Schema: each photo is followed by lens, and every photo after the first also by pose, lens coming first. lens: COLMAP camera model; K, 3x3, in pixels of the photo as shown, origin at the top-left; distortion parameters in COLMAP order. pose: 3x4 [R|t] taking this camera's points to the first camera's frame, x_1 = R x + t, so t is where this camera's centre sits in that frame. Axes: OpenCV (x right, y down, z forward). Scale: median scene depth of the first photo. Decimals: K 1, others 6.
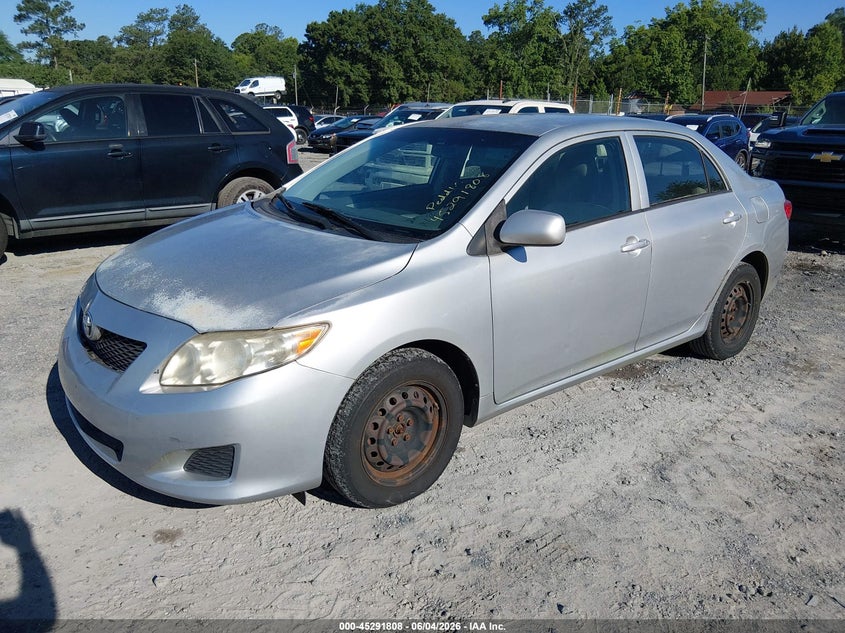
lens RADIAL K [[628.6, 0, 426.2], [0, 628.6, 310.9], [0, 0, 1]] dist [0.069888, -0.112995]
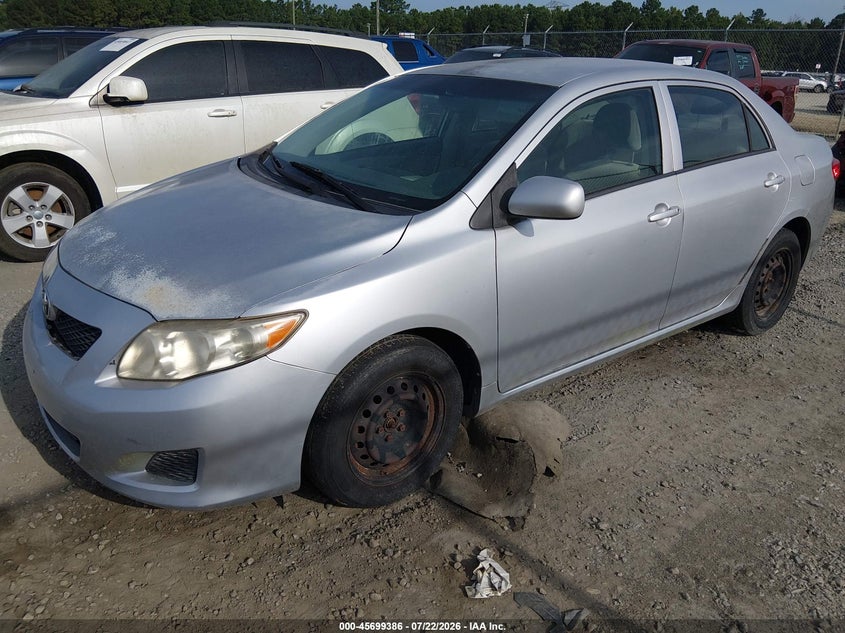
lens RADIAL K [[630.9, 0, 422.5], [0, 630.9, 316.5], [0, 0, 1]] dist [0.079290, -0.128552]
pose [[0.999347, 0.015452, -0.032656, 0.030276], [-0.012510, 0.996002, 0.088450, -0.045545], [0.033893, -0.087984, 0.995545, 0.116955]]
